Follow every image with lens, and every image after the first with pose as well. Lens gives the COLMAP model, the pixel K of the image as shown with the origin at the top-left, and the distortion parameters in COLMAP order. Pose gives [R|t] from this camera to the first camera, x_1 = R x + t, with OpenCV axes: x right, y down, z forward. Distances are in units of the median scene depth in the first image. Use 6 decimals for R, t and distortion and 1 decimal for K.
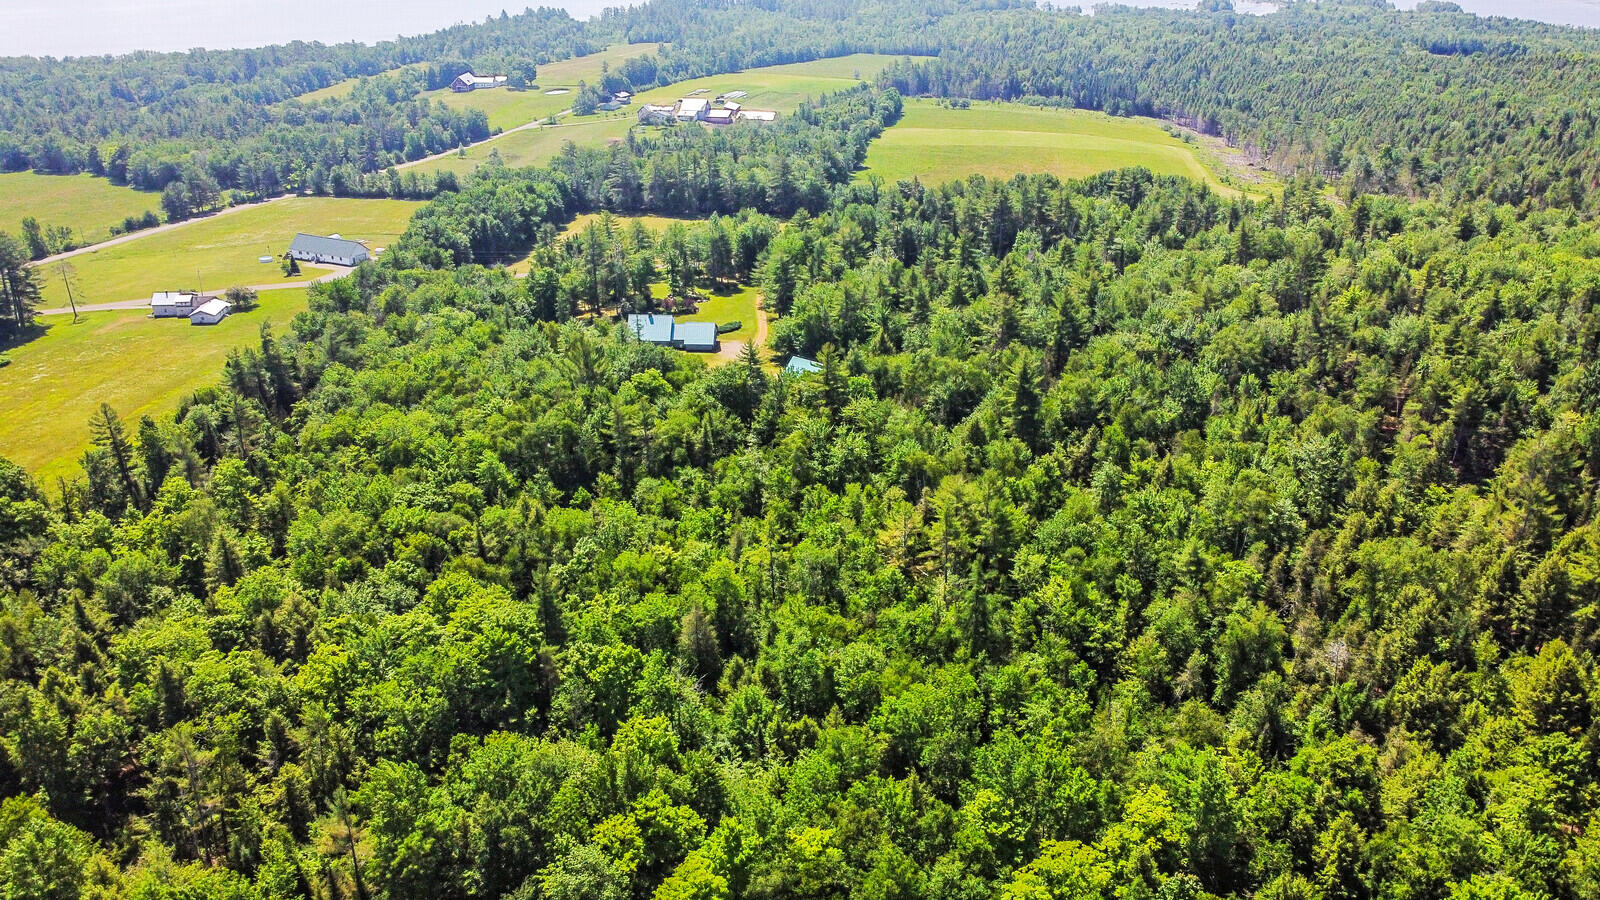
lens RADIAL K [[1211.2, 0, 809.5], [0, 1211.2, 446.9], [0, 0, 1]] dist [0.019503, -0.016479]
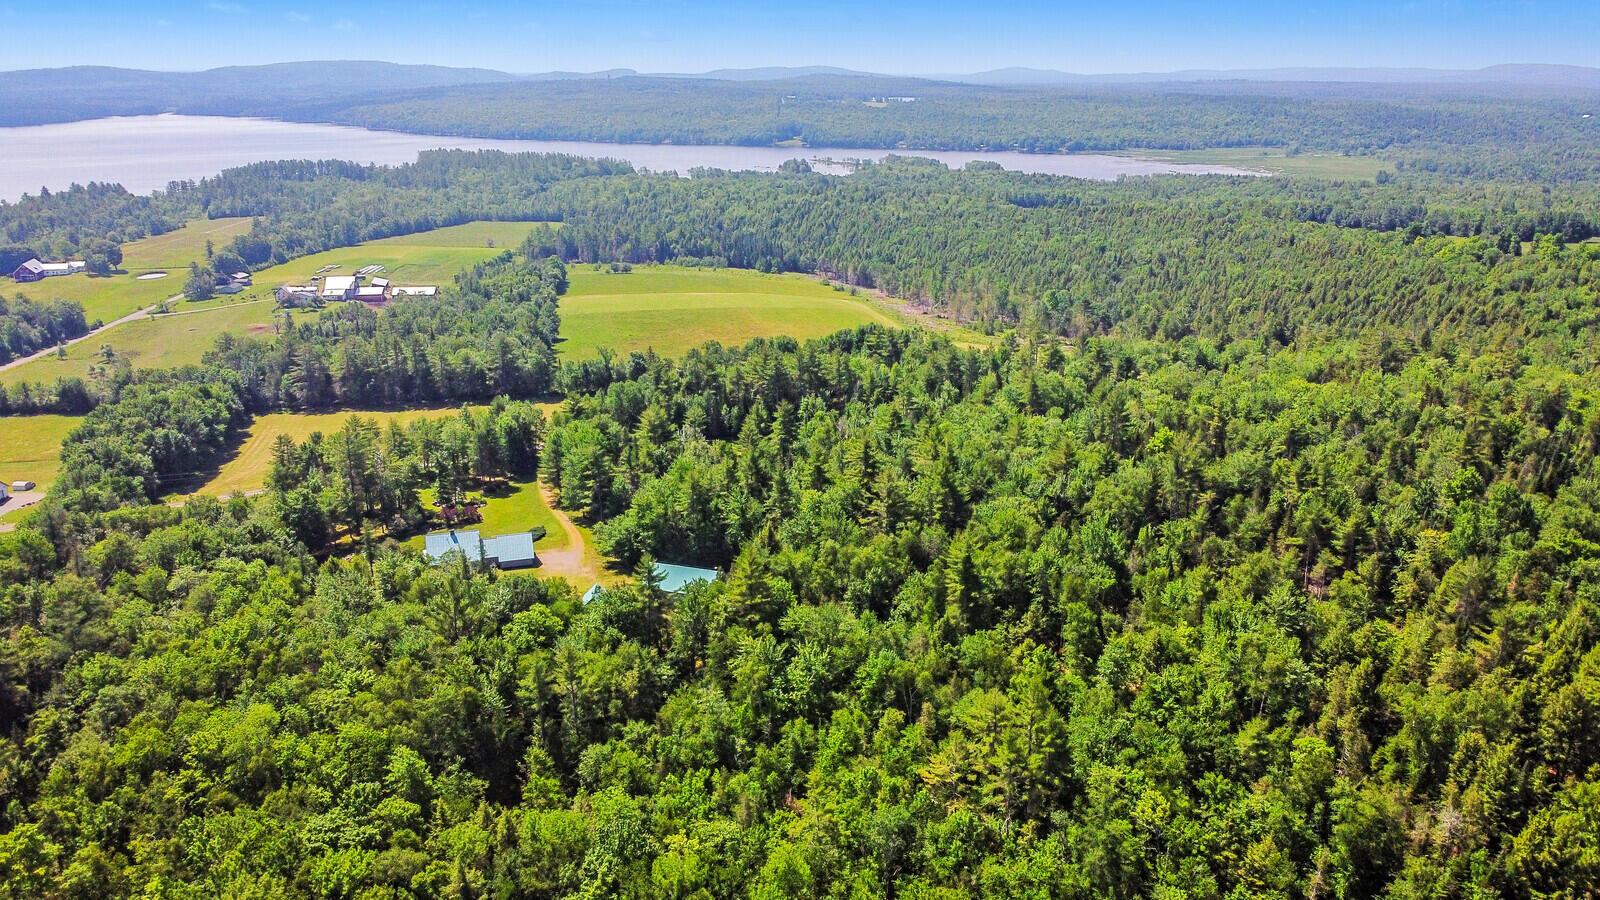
lens RADIAL K [[1211.2, 0, 798.8], [0, 1211.2, 446.6], [0, 0, 1]] dist [0.019503, -0.016479]
pose [[0.939544, -0.094380, 0.329165, -0.089177], [0.134268, 0.985827, -0.100582, -0.025020], [-0.315007, 0.138698, 0.938900, 0.057846]]
